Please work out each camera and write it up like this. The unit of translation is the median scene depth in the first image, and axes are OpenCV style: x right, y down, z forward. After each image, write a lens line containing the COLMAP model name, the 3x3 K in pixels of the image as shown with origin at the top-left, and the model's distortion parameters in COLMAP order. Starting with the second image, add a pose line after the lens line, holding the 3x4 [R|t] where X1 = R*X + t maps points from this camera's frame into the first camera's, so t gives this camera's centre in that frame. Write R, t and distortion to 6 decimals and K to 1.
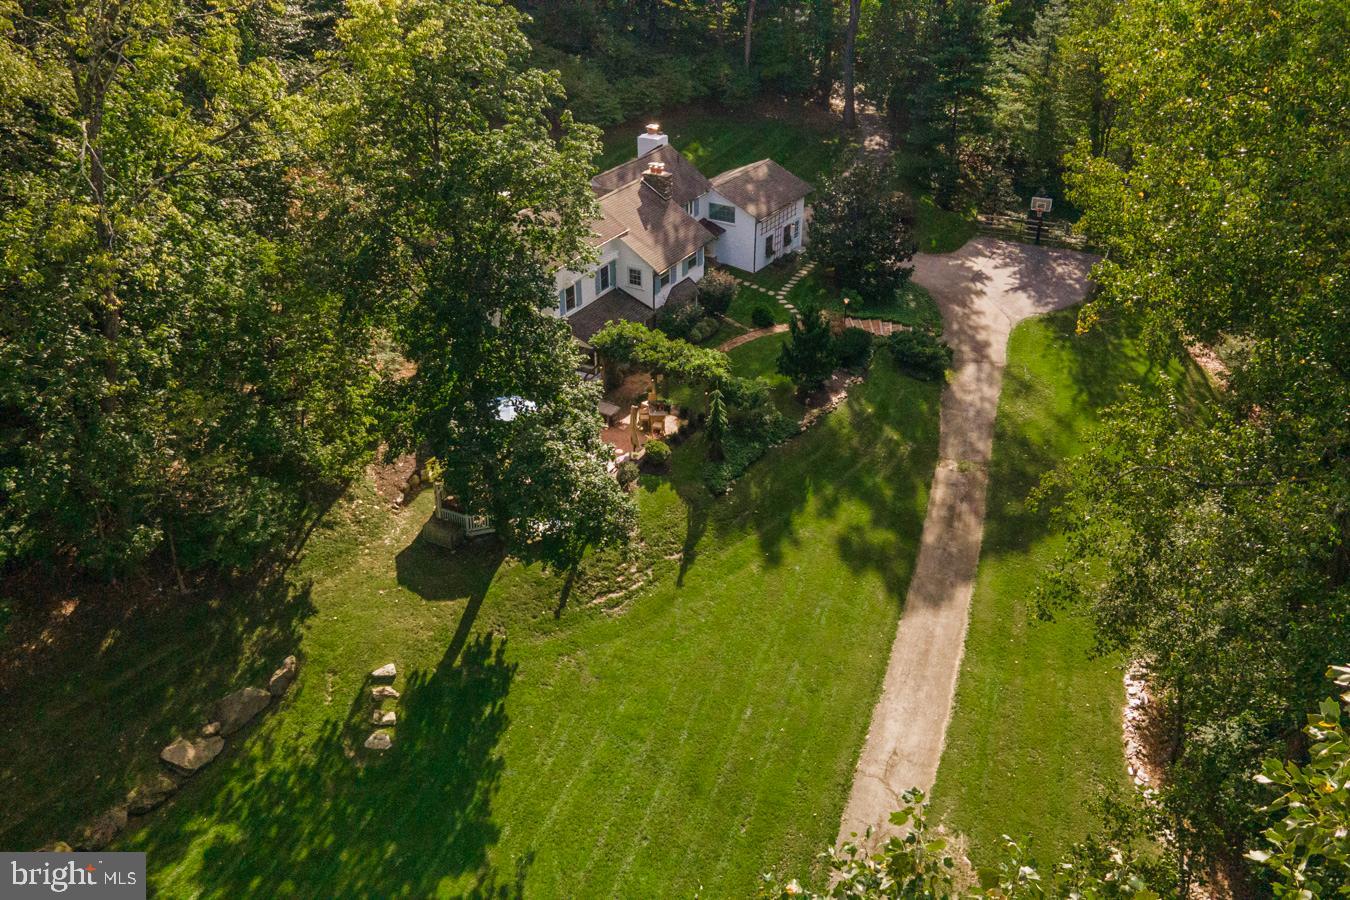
lens RADIAL K [[1160.5, 0, 668.1], [0, 1160.5, 446.4], [0, 0, 1]] dist [0.059167, 0.003502]
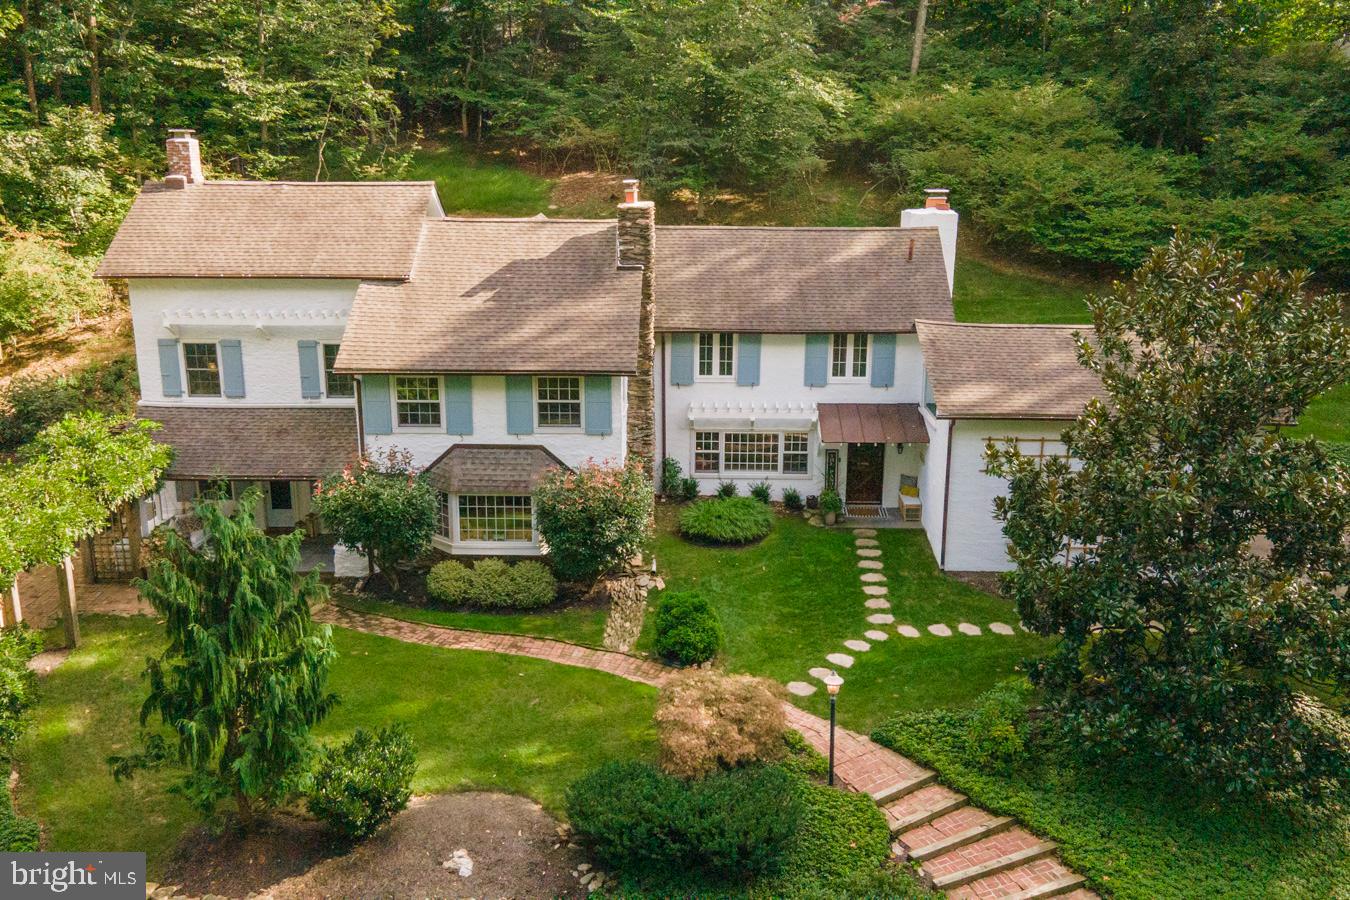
lens RADIAL K [[1160.5, 0, 668.3], [0, 1160.5, 453.9], [0, 0, 1]] dist [0.059167, 0.003502]
pose [[0.492855, 0.225401, -0.840410, 0.380729], [-0.436545, 0.899562, -0.014744, -0.164368], [0.752677, 0.374143, 0.541751, 0.866063]]
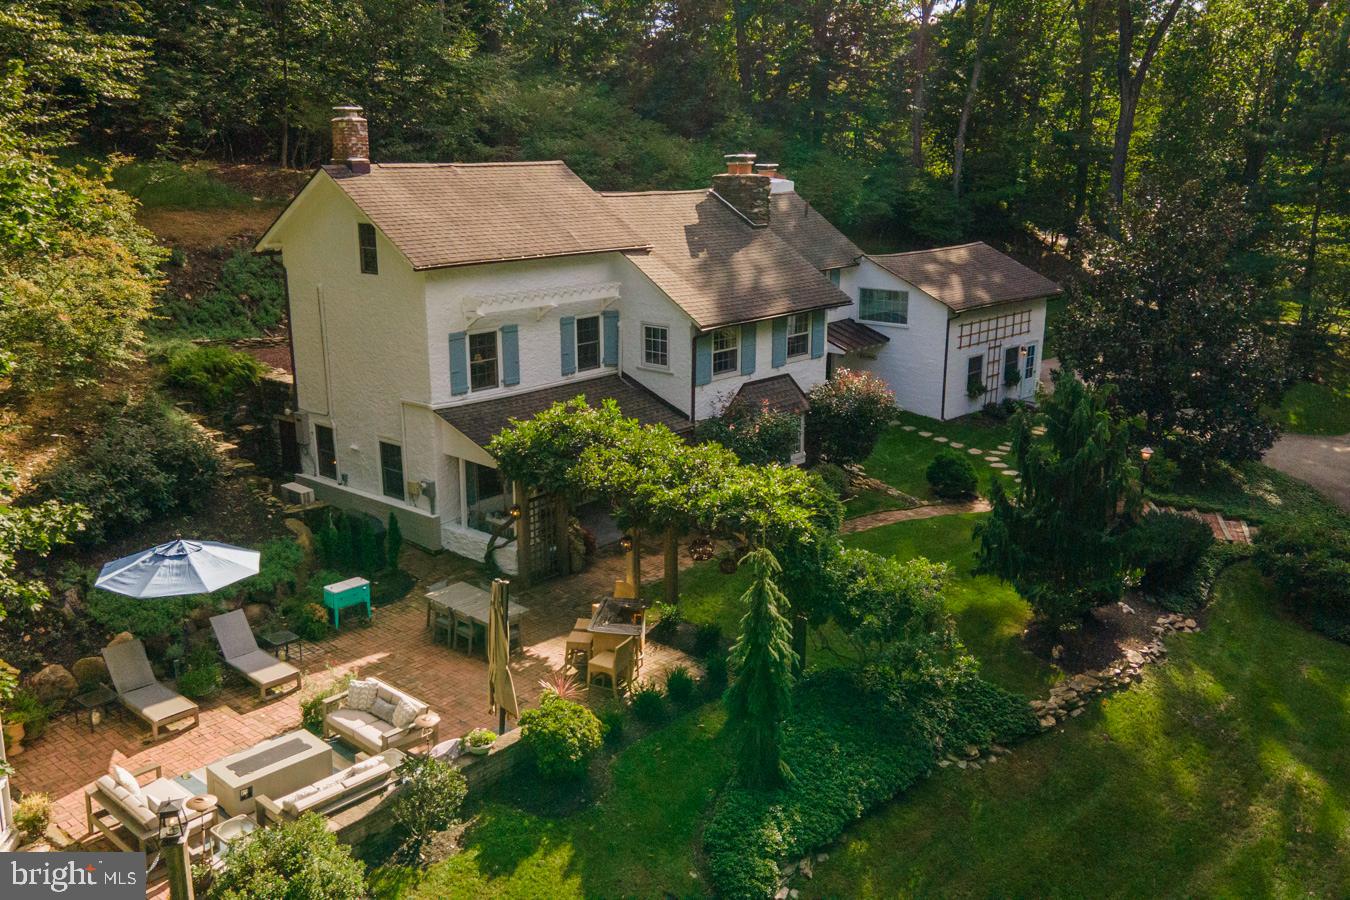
lens RADIAL K [[1160.5, 0, 678.0], [0, 1160.5, 446.1], [0, 0, 1]] dist [0.059167, 0.003502]
pose [[0.981928, 0.049223, -0.182739, 0.063687], [-0.096278, 0.961224, -0.258418, 0.006455], [0.162933, 0.271342, 0.948592, 0.587437]]
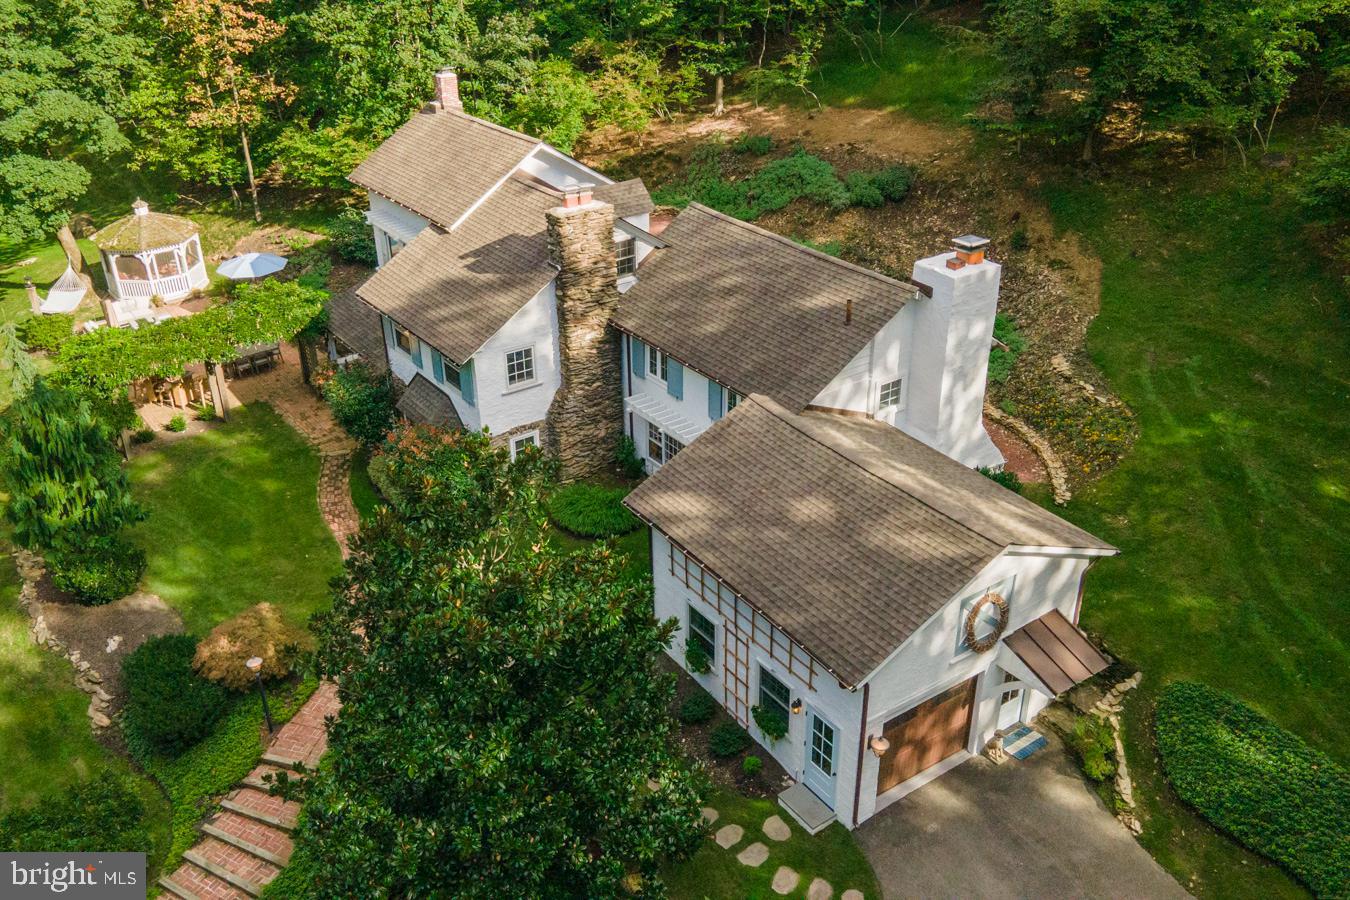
lens RADIAL K [[1160.5, 0, 675.0], [0, 1160.5, 450.9], [0, 0, 1]] dist [0.059167, 0.003502]
pose [[-0.409929, 0.437804, -0.800178, 0.387644], [-0.443348, 0.671033, 0.594270, -0.470245], [0.797120, 0.598366, -0.080976, 1.176868]]
